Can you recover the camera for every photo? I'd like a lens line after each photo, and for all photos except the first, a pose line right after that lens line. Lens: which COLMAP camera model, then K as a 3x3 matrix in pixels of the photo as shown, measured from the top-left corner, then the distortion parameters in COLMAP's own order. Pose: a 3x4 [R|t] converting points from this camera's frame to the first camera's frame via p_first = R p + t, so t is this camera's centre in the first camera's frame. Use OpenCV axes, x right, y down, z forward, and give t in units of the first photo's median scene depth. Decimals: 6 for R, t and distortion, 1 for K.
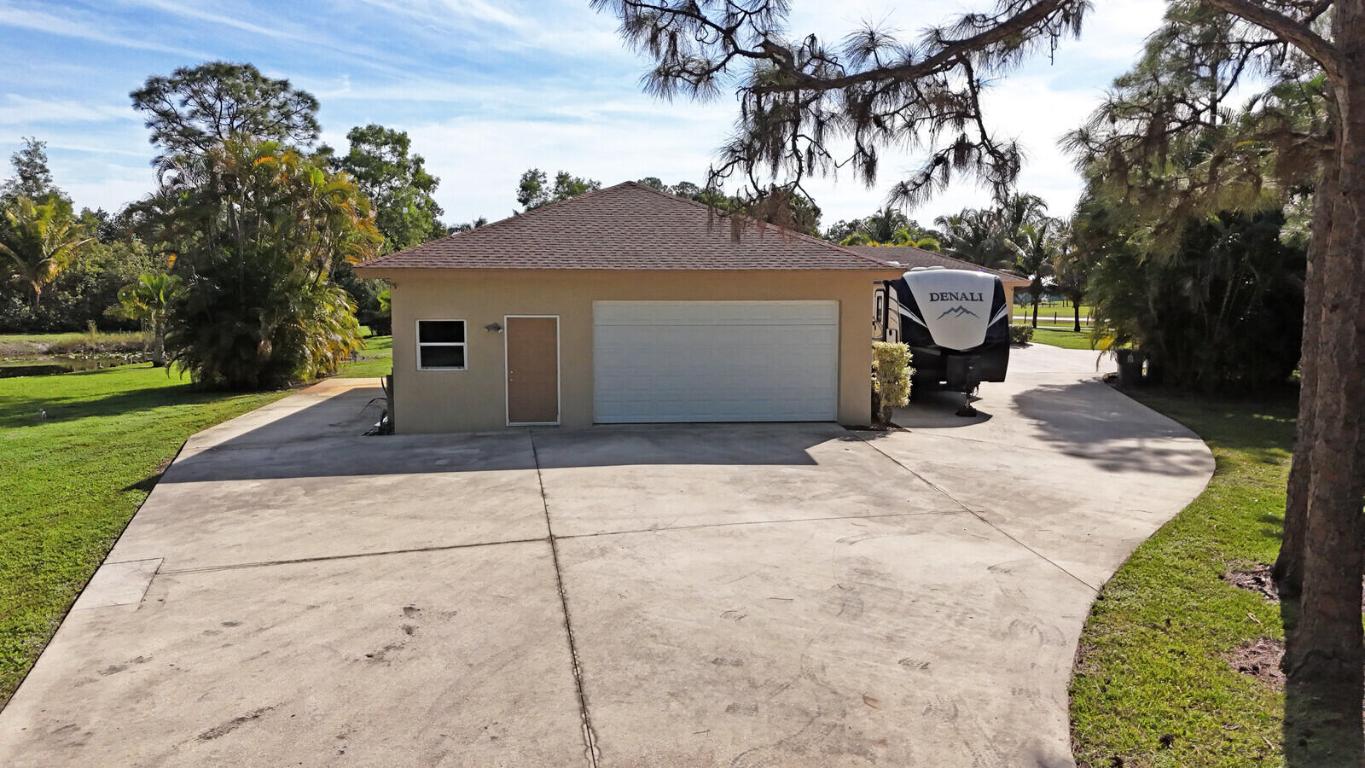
lens RADIAL K [[1011.4, 0, 694.2], [0, 1011.4, 369.8], [0, 0, 1]] dist [0.023671, -0.000743]
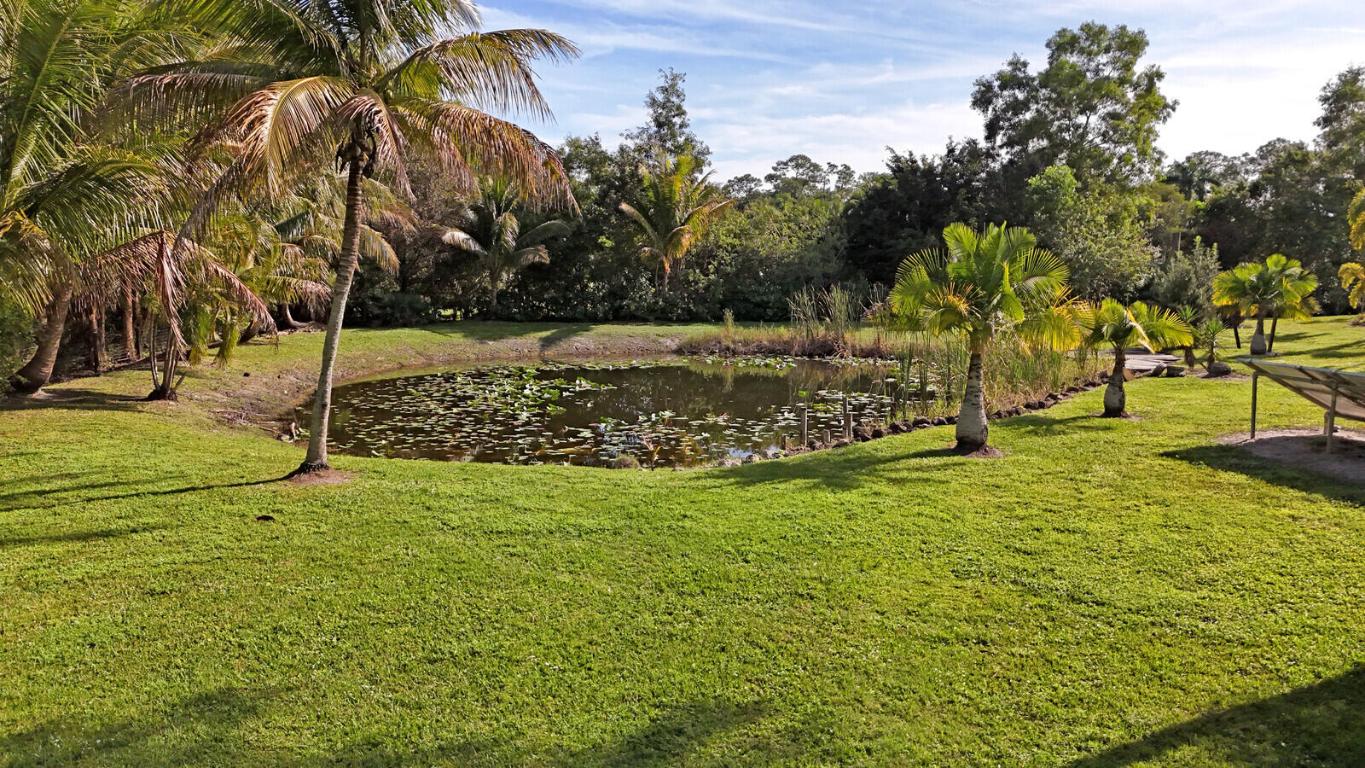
lens RADIAL K [[1011.4, 0, 690.4], [0, 1011.4, 375.8], [0, 0, 1]] dist [0.023671, -0.000743]
pose [[0.871885, 0.056859, -0.486398, -0.248171], [-0.044220, 0.998320, 0.037435, -0.025741], [0.487709, -0.011130, 0.872935, 0.336190]]
